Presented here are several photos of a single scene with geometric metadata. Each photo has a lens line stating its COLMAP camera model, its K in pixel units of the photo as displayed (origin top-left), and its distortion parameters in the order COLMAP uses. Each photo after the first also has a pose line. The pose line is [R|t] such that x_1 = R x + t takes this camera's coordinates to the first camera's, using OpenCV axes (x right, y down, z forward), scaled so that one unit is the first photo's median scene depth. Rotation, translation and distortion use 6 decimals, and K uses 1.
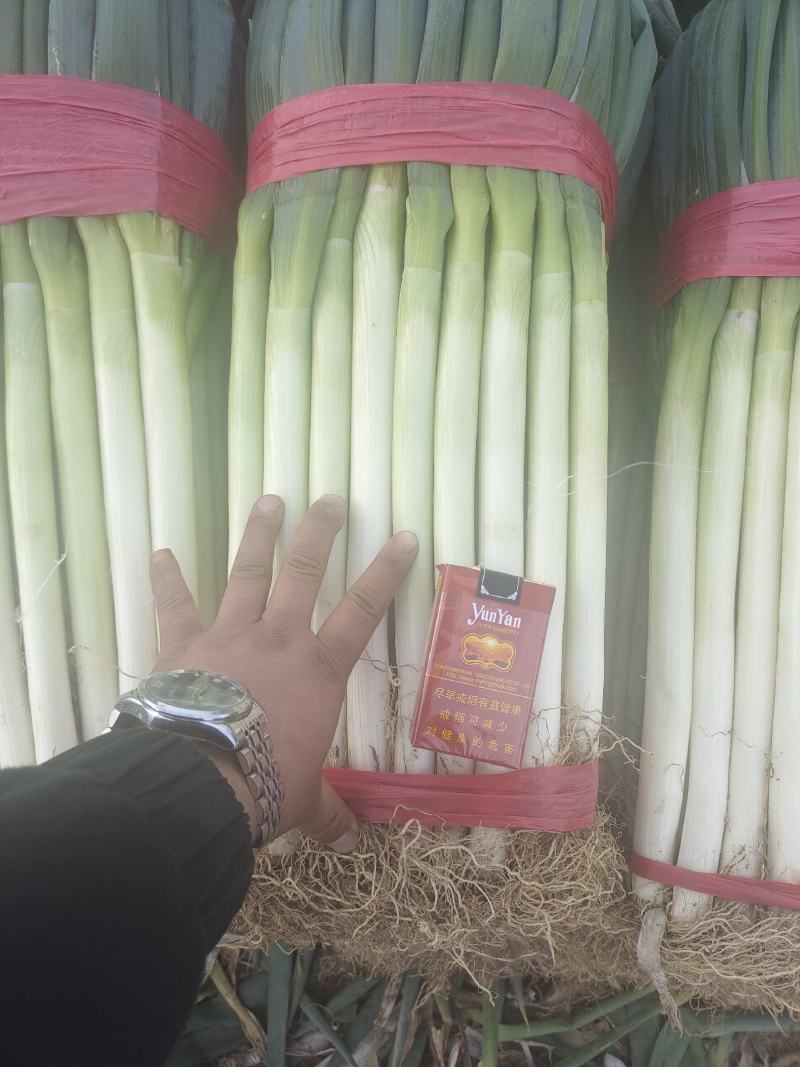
lens RADIAL K [[823.2, 0, 400.0], [0, 823.2, 533.5], [0, 0, 1]] dist [0.001911, 0.003153]
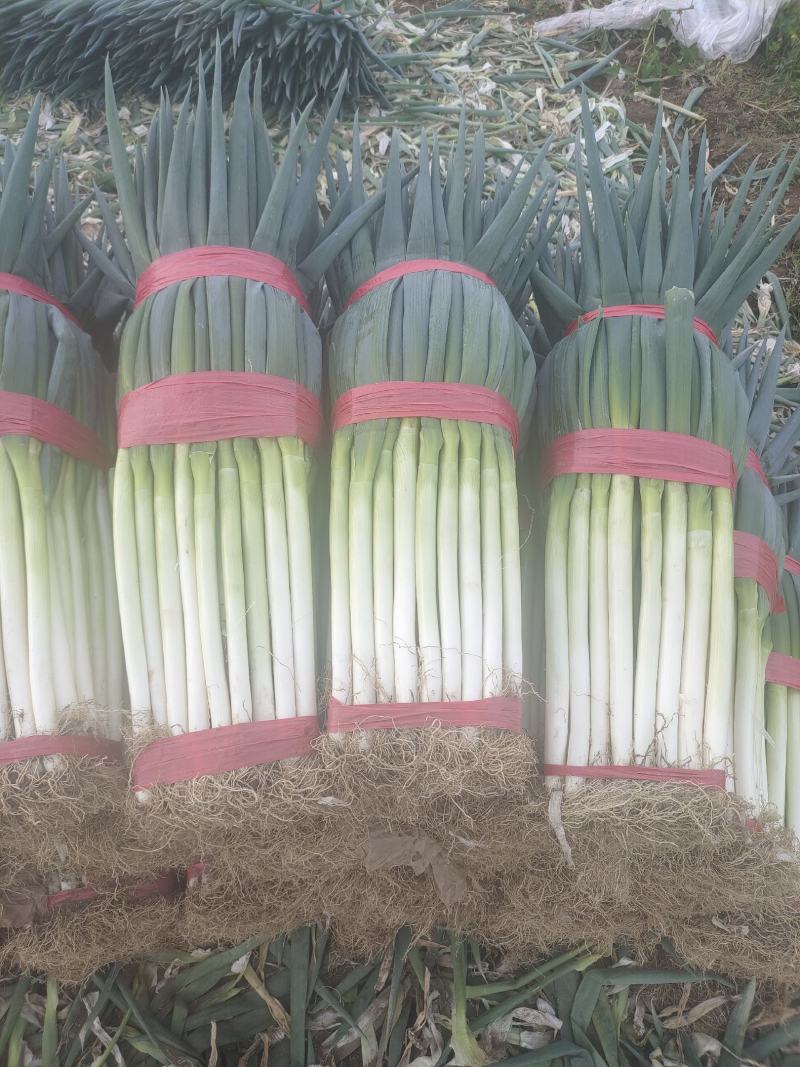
lens RADIAL K [[794.0, 0, 385.0], [0, 794.0, 527.5], [0, 0, 1]] dist [0.071614, -0.063490]
pose [[0.996956, 0.016497, 0.076203, -0.221580], [0.002864, 0.968950, -0.247238, 0.311760], [-0.077916, 0.246704, 0.965954, -0.849687]]
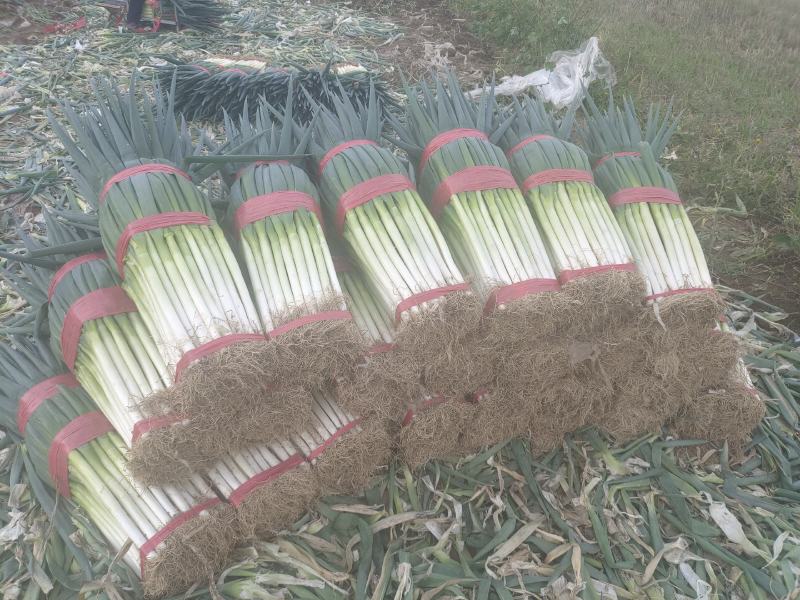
lens RADIAL K [[595.3, 0, 400.0], [0, 595.3, 300.0], [0, 0, 1]] dist [0.071614, -0.063490]
pose [[0.973917, -0.014527, 0.226440, -1.819956], [0.124849, 0.867611, -0.481314, 1.846722], [-0.189470, 0.497031, 0.846795, -1.602584]]
